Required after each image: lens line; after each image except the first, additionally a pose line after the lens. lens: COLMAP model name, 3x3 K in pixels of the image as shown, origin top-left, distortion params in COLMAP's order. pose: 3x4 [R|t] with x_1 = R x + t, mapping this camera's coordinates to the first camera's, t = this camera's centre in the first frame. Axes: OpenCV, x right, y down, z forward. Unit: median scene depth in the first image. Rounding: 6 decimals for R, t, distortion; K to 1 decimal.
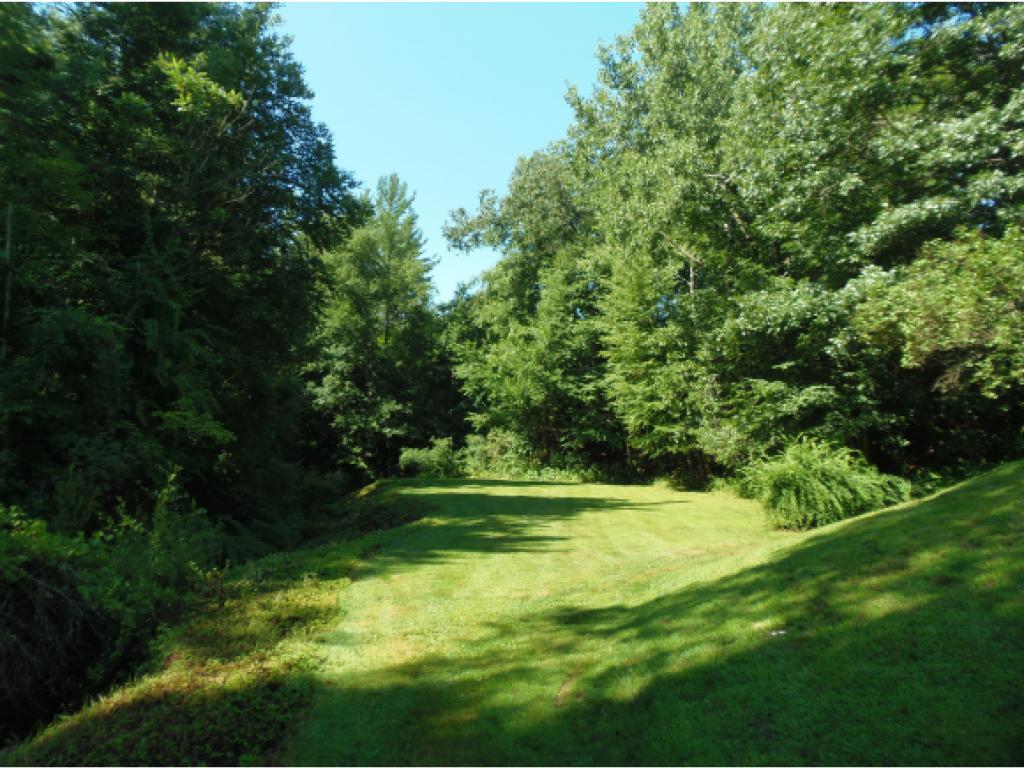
lens RADIAL K [[741.1, 0, 476.1], [0, 741.1, 361.4], [0, 0, 1]] dist [0.004228, -0.028917]
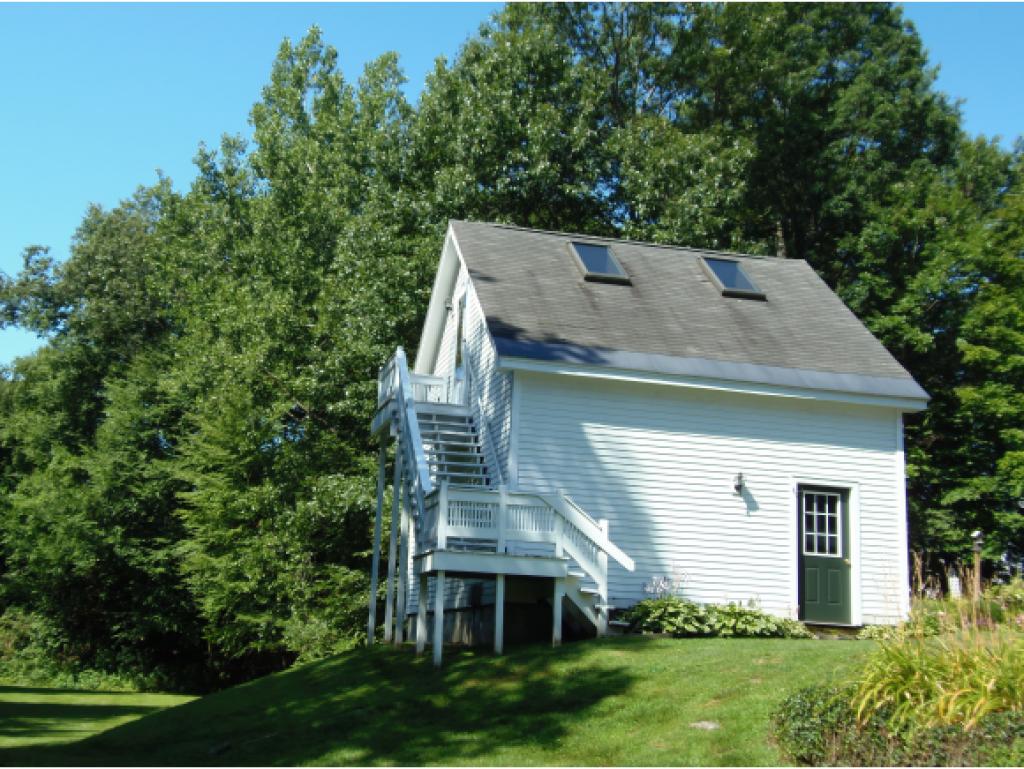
lens RADIAL K [[1419.0, 0, 509.4], [0, 1419.0, 339.8], [0, 0, 1]] dist [-0.012017, 0.000932]
pose [[0.932285, 0.100982, 0.347344, -0.026394], [-0.066392, 0.991699, -0.110115, -0.039309], [-0.355581, 0.079597, 0.931250, -0.375083]]
